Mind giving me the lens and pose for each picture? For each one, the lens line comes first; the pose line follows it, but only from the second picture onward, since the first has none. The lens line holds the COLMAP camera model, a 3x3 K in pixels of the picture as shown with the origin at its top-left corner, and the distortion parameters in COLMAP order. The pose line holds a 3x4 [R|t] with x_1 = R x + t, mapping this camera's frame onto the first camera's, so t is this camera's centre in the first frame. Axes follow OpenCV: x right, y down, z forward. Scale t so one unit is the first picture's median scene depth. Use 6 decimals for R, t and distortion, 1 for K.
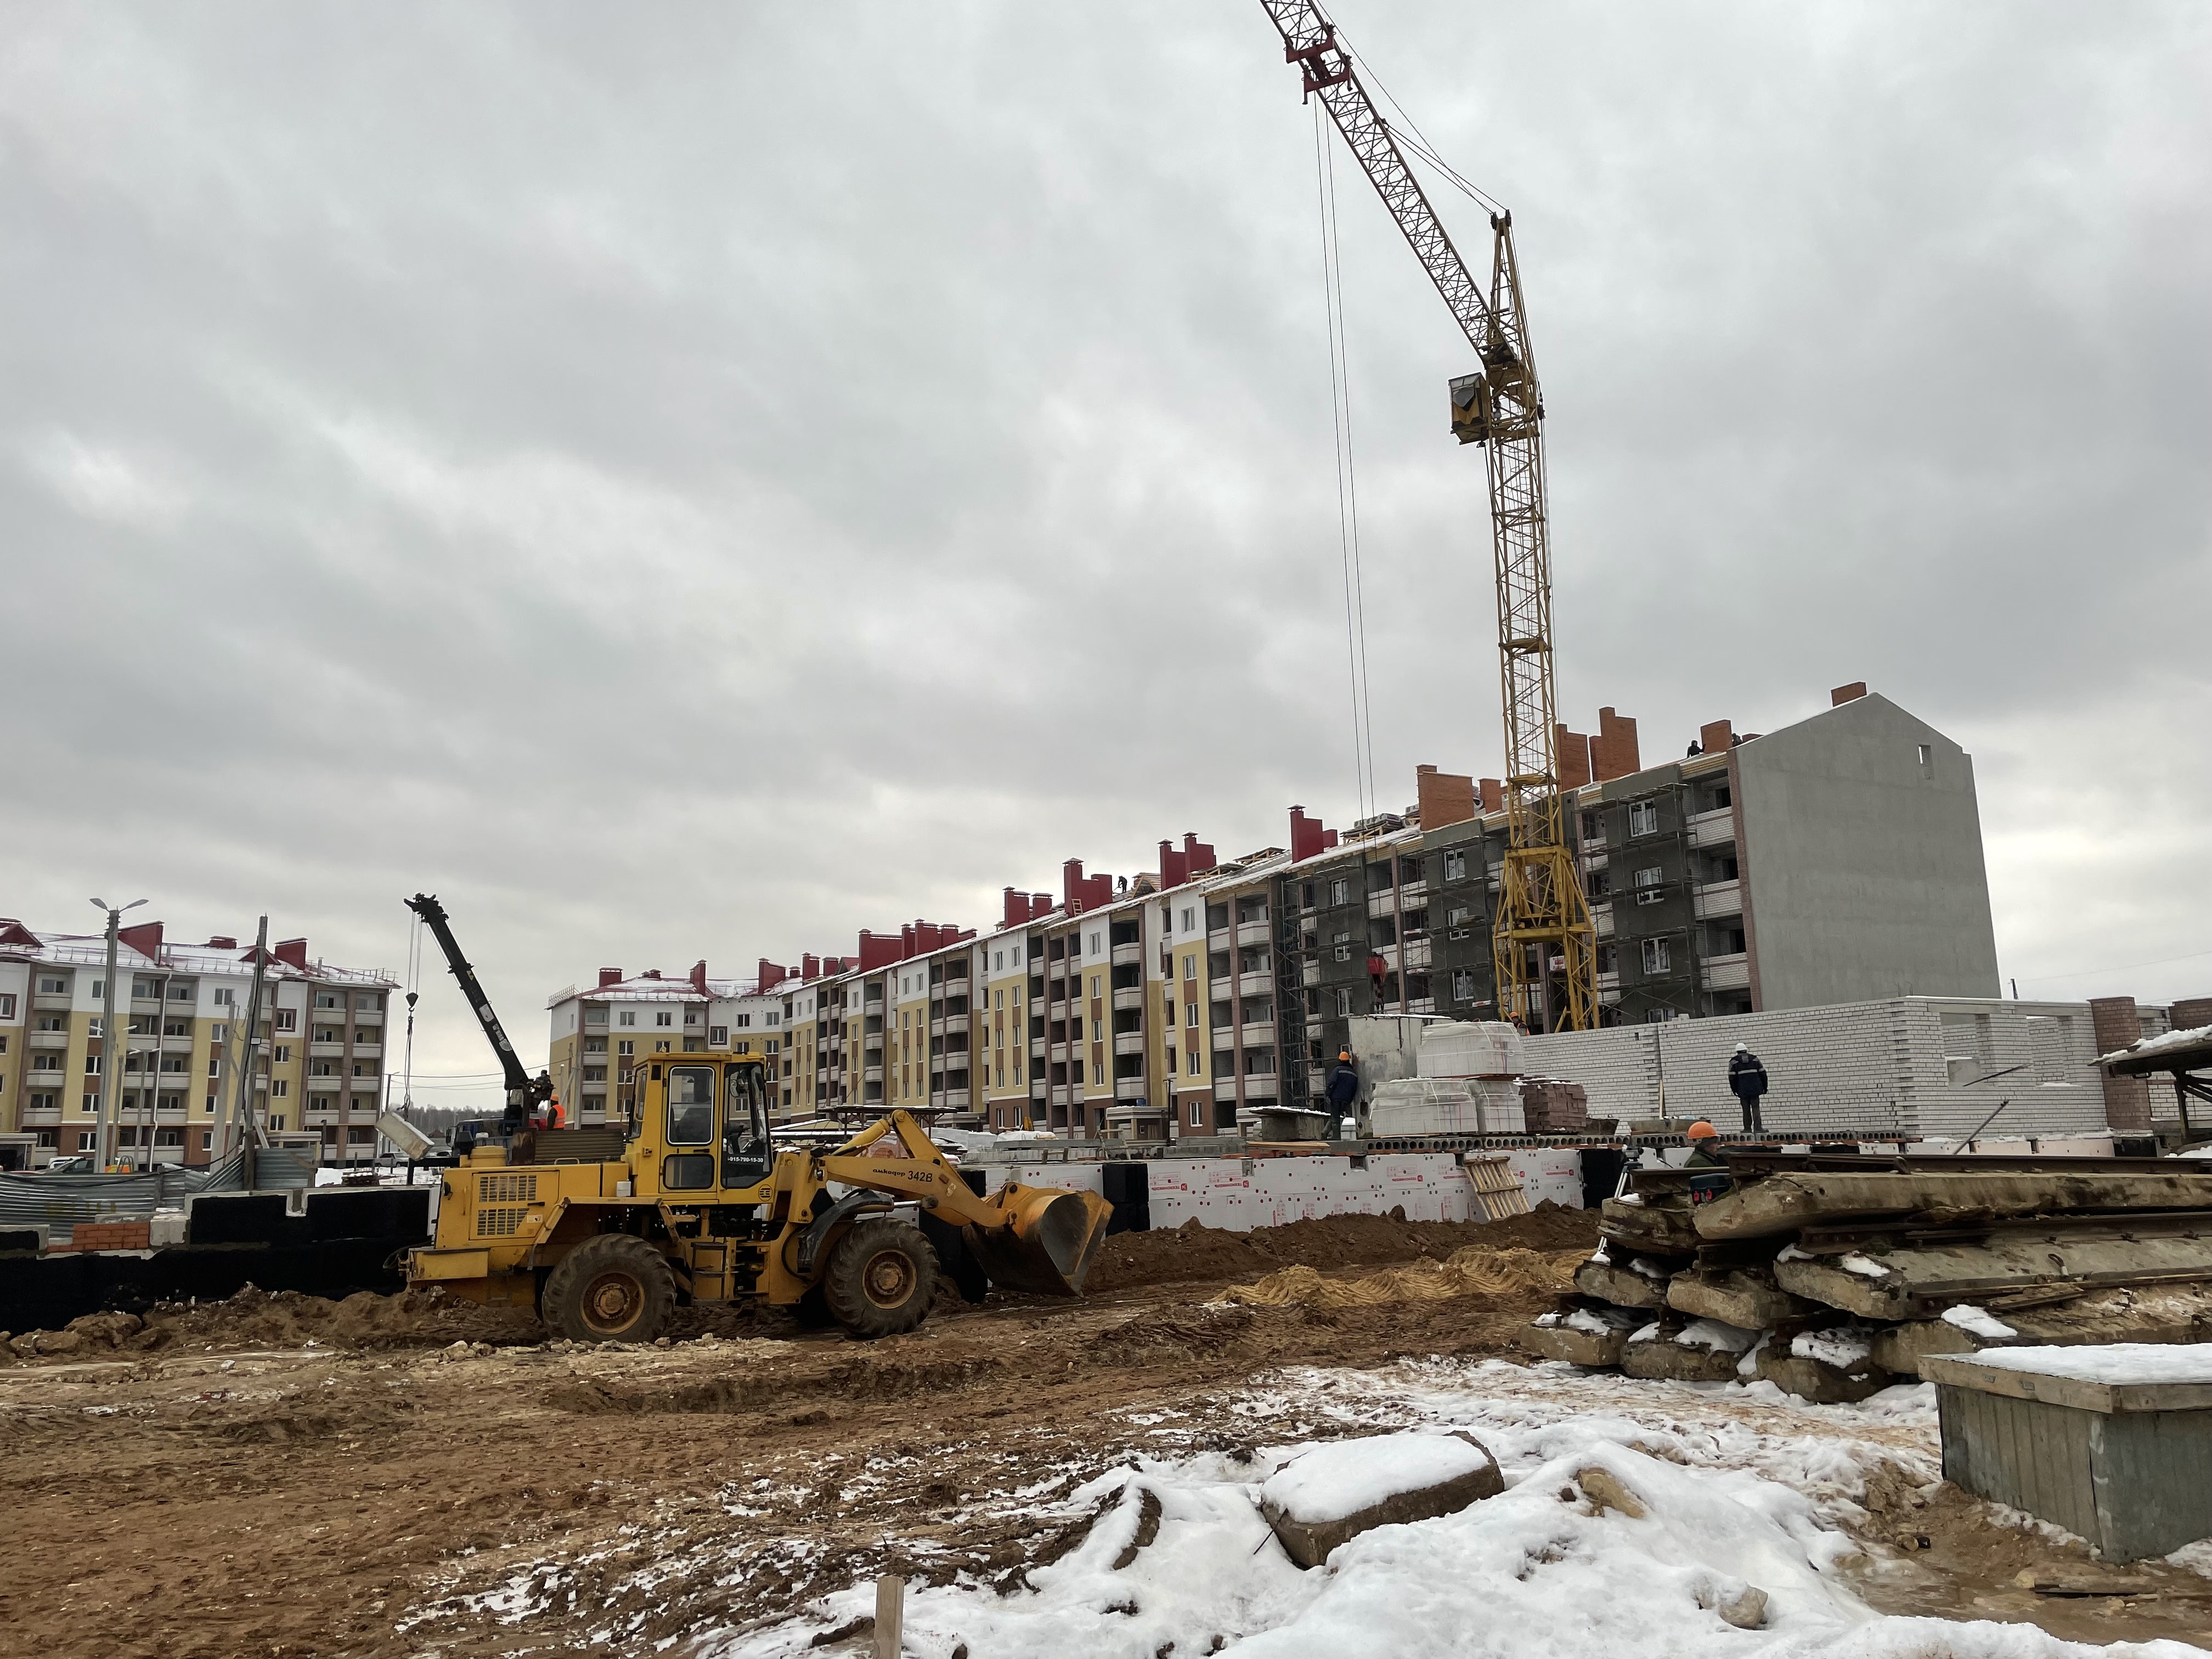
lens RADIAL K [[1651.0, 0, 1107.7], [0, 1651.0, 818.3], [0, 0, 1]] dist [0.100511, -0.145549]
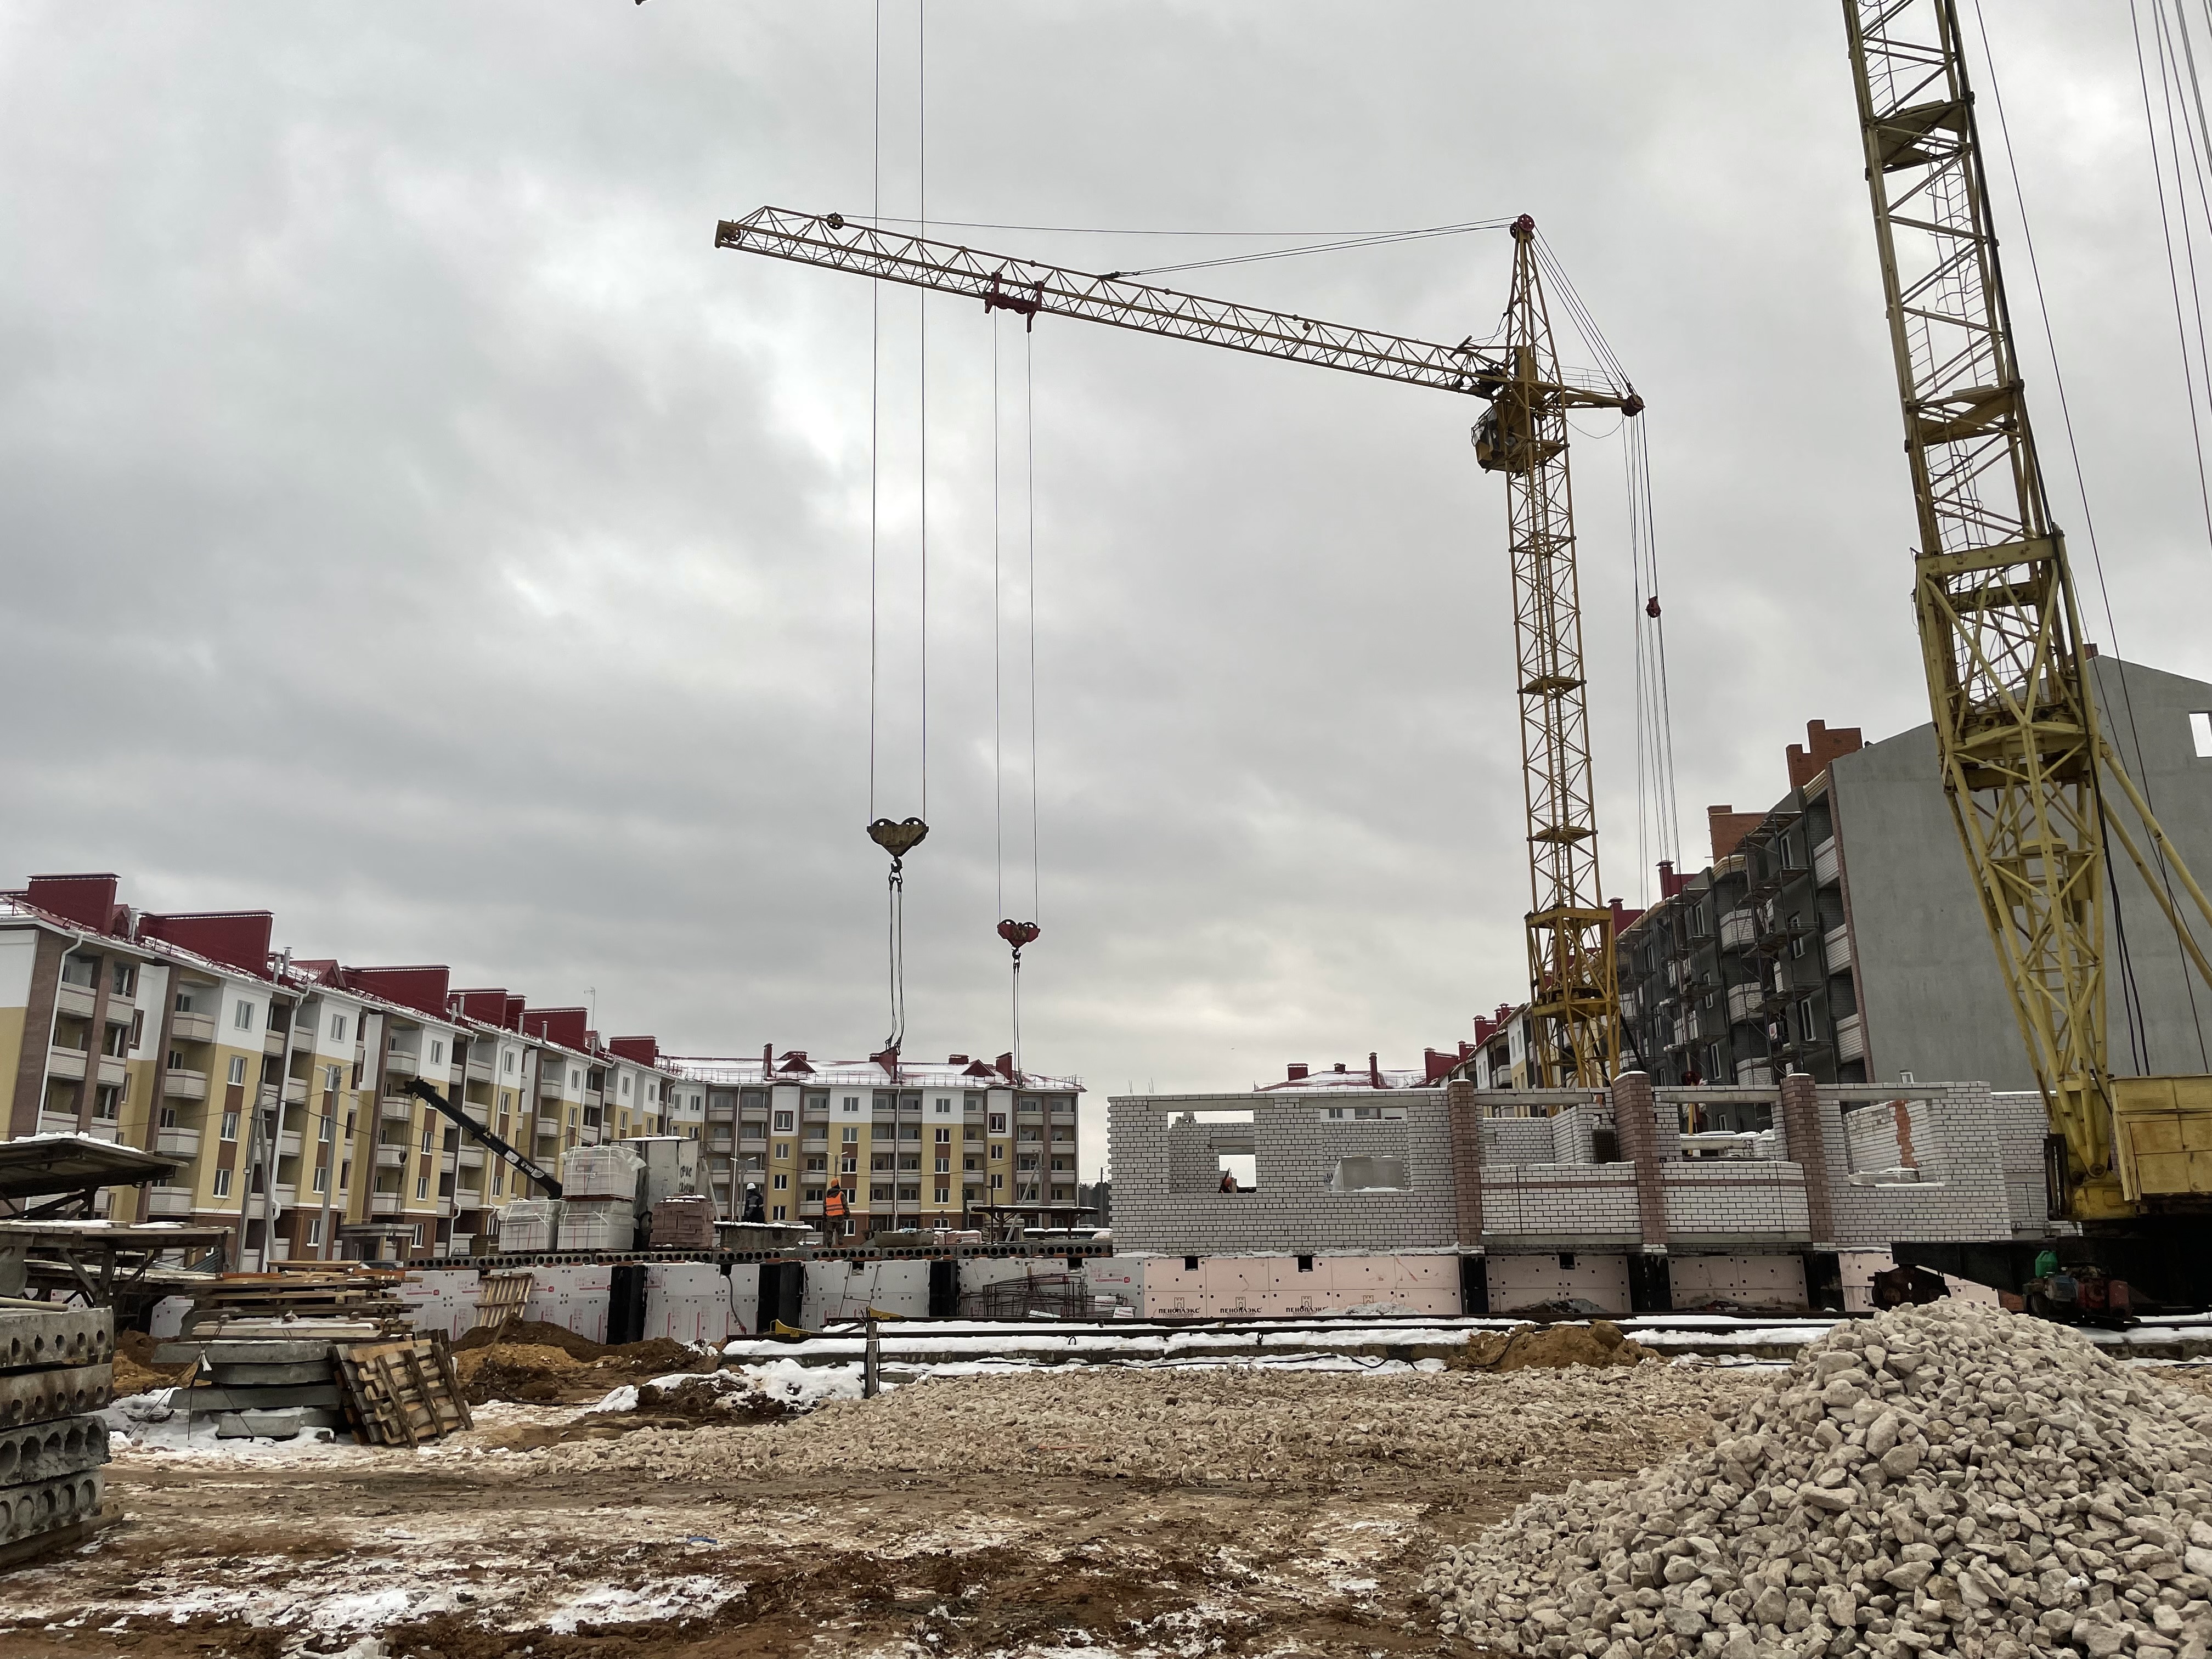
lens RADIAL K [[1651.0, 0, 1107.7], [0, 1651.0, 818.3], [0, 0, 1]] dist [0.100511, -0.145549]
pose [[0.832954, -0.127994, -0.538336, 0.248061], [0.101749, 0.991719, -0.078357, 0.006523], [0.543908, 0.010493, 0.839079, 0.058122]]
